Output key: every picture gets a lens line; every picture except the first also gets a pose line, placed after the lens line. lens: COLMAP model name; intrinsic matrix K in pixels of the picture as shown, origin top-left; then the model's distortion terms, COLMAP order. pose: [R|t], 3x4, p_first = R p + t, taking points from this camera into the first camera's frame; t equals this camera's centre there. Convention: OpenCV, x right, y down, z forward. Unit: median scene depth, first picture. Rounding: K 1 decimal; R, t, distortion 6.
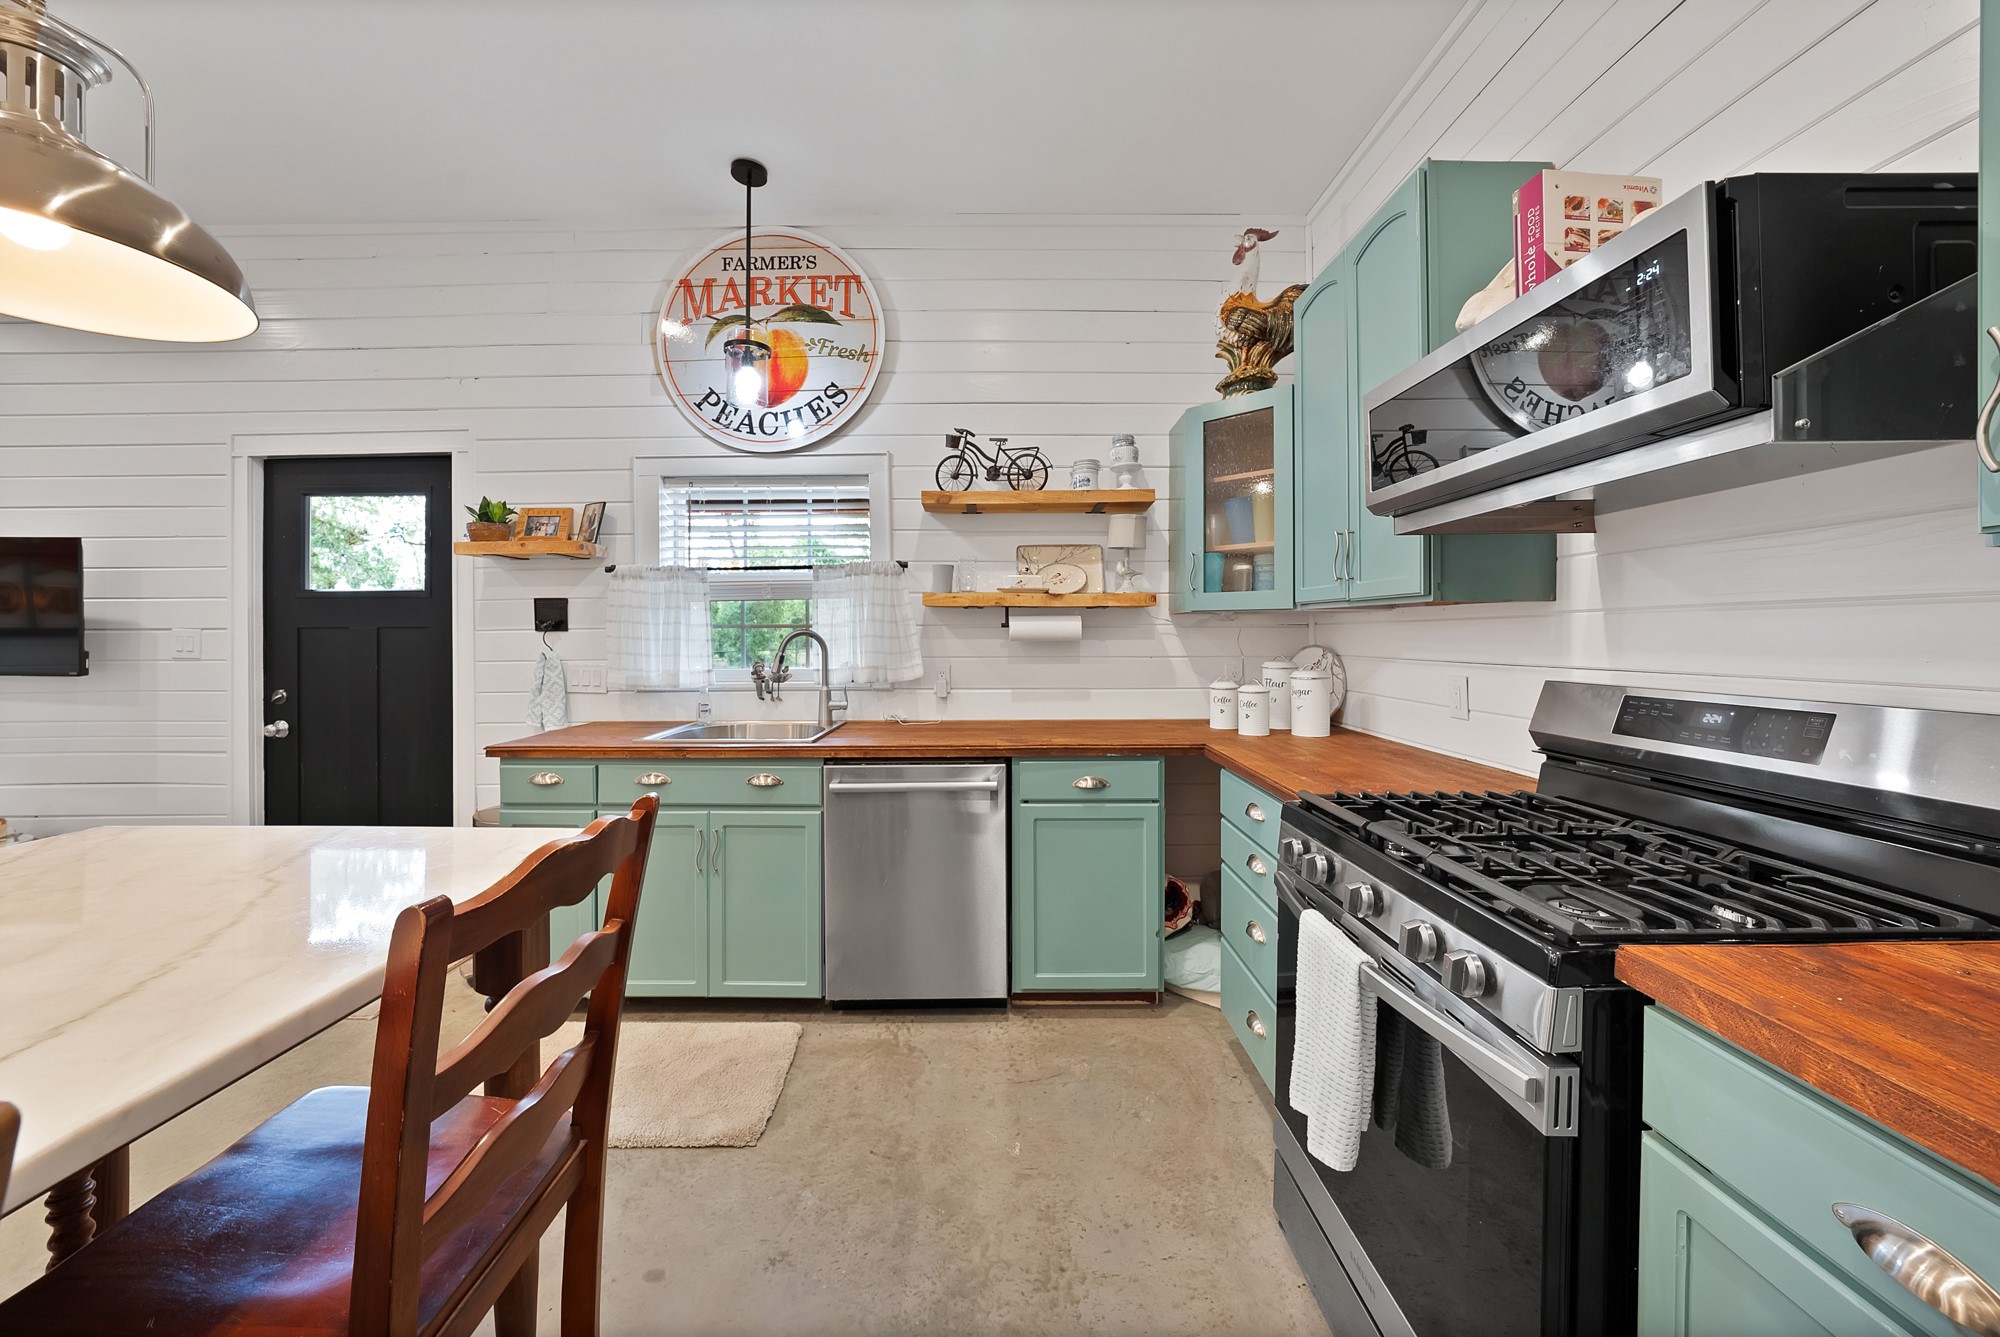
lens RADIAL K [[720.0, 0, 1004.6], [0, 720.0, 633.1], [0, 0, 1]] dist [-0.016405, -0.000013]
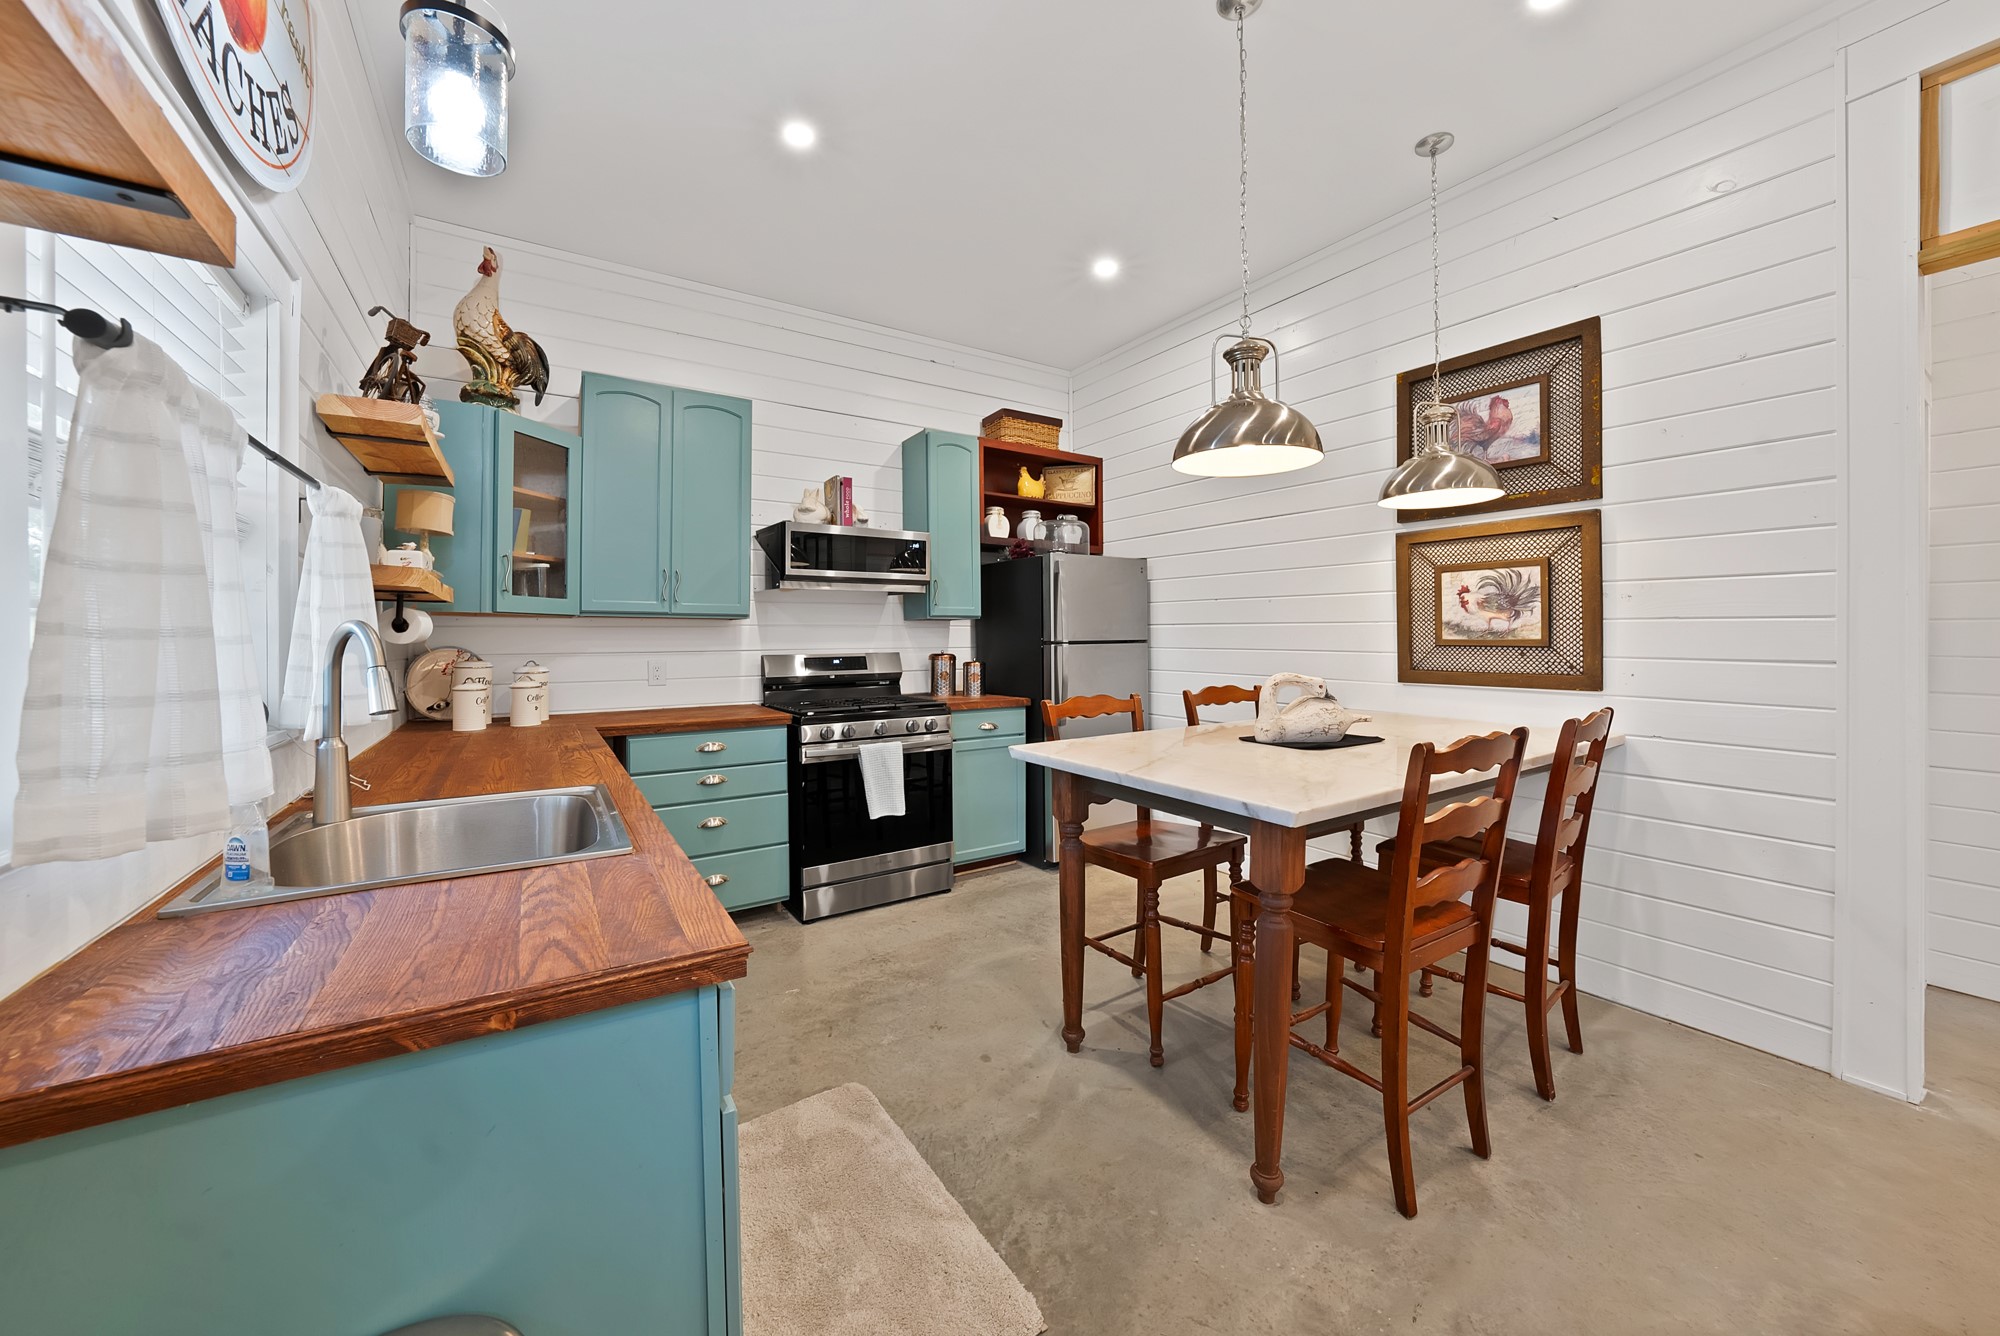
lens RADIAL K [[720.0, 0, 1004.6], [0, 720.0, 632.6], [0, 0, 1]] dist [-0.016405, -0.000013]
pose [[-0.535603, 0.006800, 0.844442, -0.871983], [0.004196, 0.999977, -0.005392, 0.004780], [-0.844459, 0.000655, -0.535619, 0.856265]]
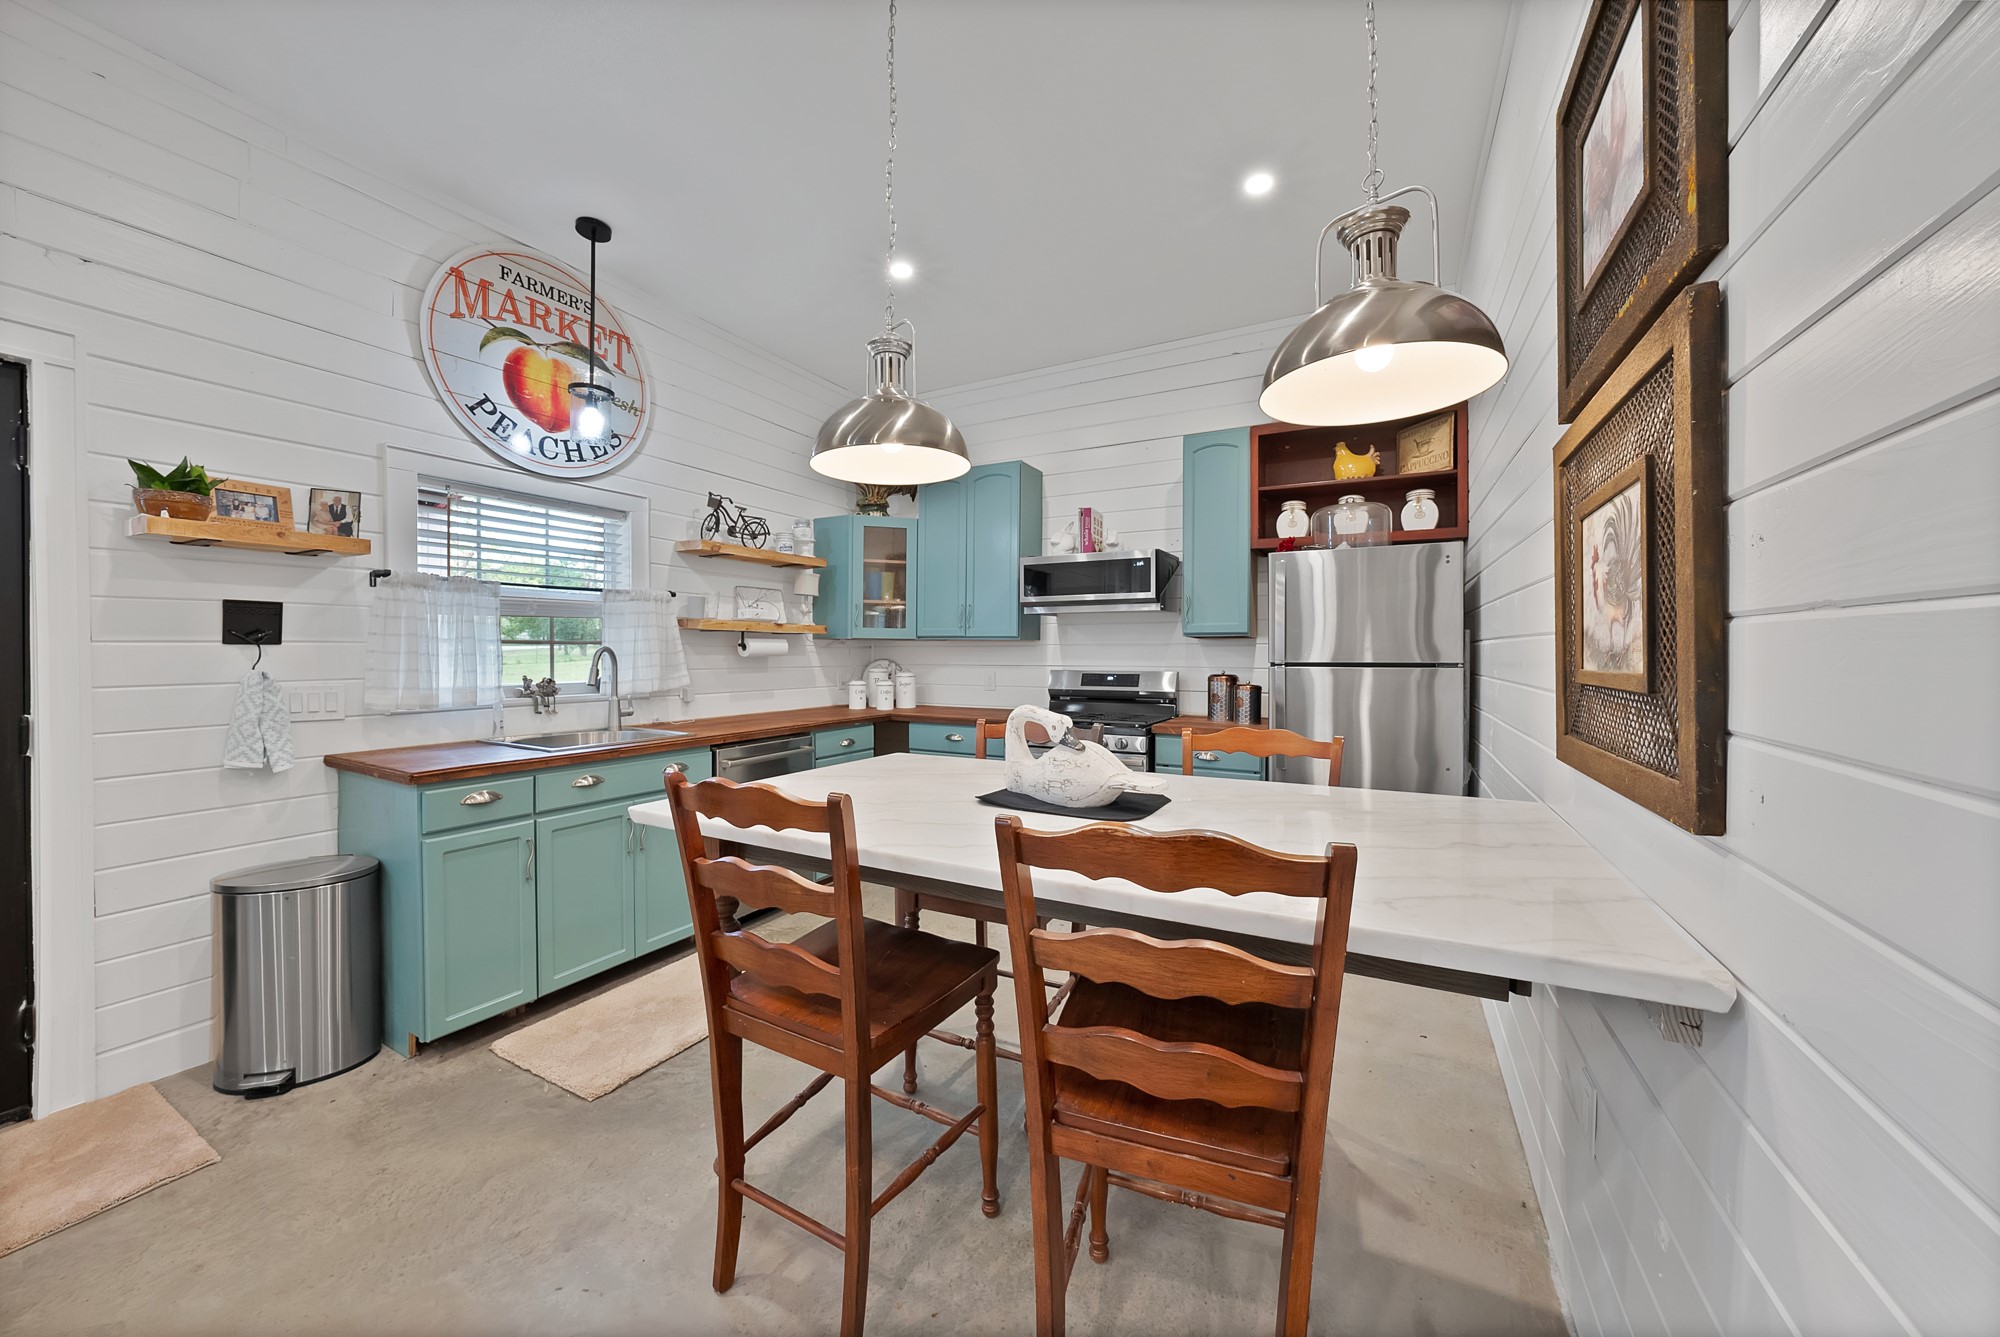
lens RADIAL K [[702.5, 0, 1006.9], [0, 702.5, 656.3], [0, 0, 1]] dist [-0.000762, -0.000045]
pose [[0.474466, 0.000057, 0.880274, -0.910648], [-0.005779, 0.999979, 0.003050, 0.003631], [-0.880255, -0.006535, 0.474457, -0.068959]]
